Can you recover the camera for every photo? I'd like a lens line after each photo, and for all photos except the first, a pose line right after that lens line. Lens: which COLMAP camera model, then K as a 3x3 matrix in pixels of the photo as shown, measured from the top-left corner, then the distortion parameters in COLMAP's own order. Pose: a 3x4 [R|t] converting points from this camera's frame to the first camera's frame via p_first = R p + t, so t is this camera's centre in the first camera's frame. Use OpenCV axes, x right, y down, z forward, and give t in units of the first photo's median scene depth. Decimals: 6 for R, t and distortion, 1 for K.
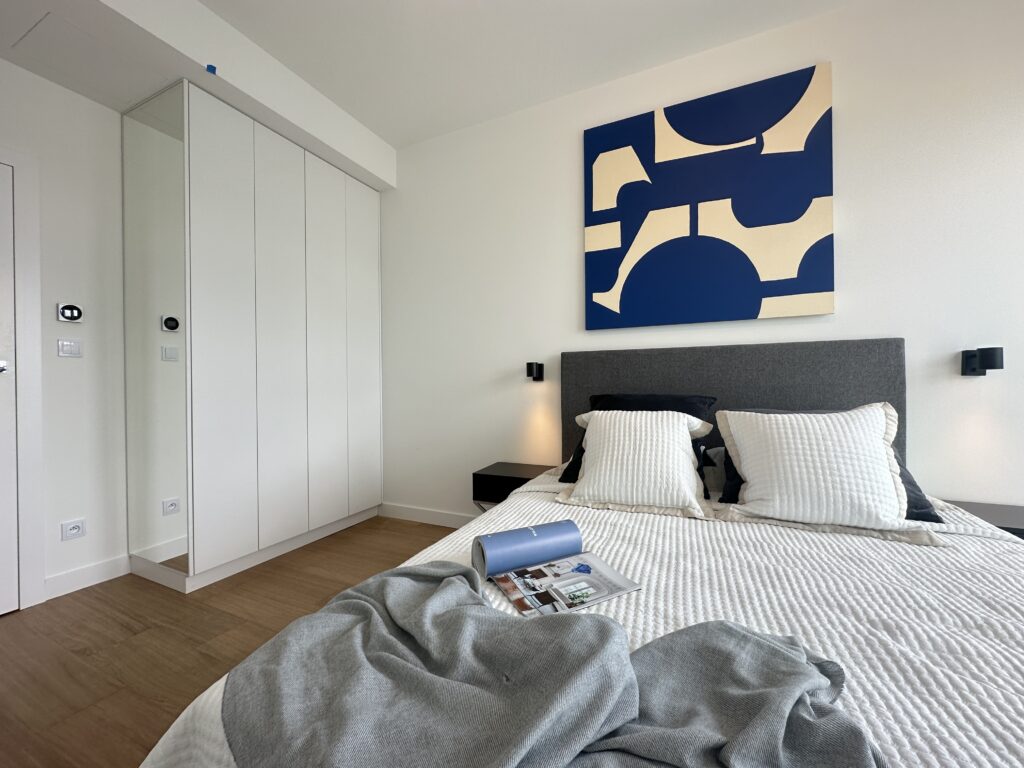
lens RADIAL K [[410.8, 0, 512.0], [0, 410.8, 384.0], [0, 0, 1]] dist [0.002410, 0.000050]
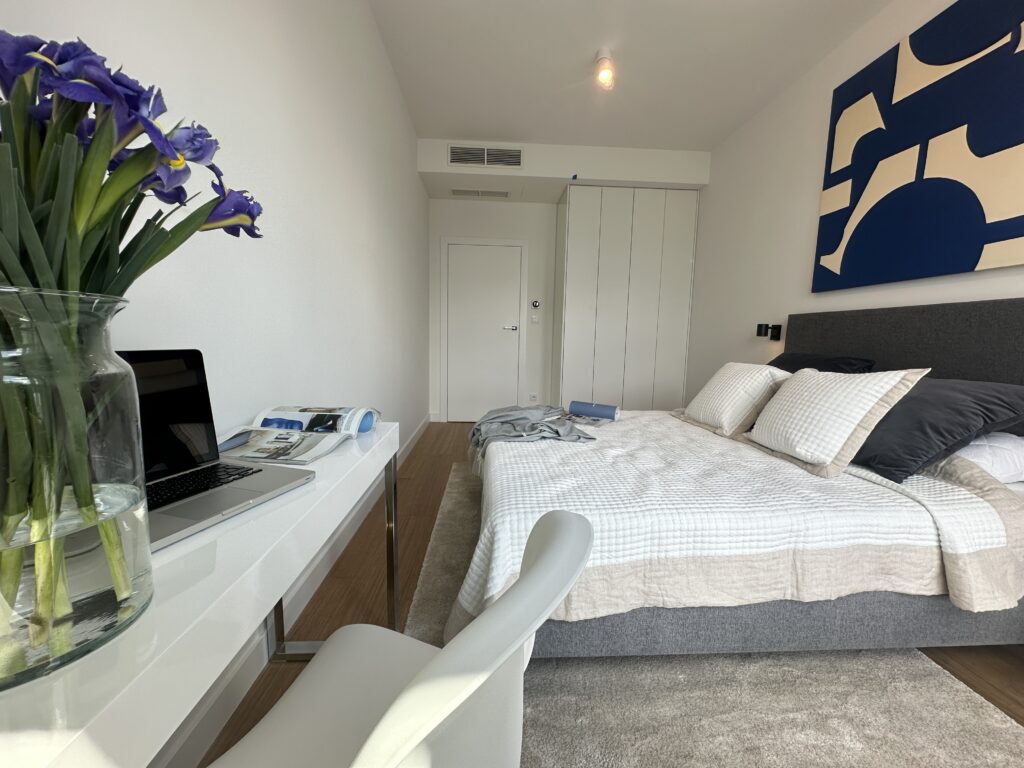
lens RADIAL K [[410.8, 0, 512.0], [0, 410.8, 384.0], [0, 0, 1]] dist [0.002410, 0.000050]
pose [[0.474922, 0.122235, -0.871497, 0.815955], [-0.031568, 0.992036, 0.121938, -0.003689], [0.879462, -0.030400, 0.474998, -0.201814]]
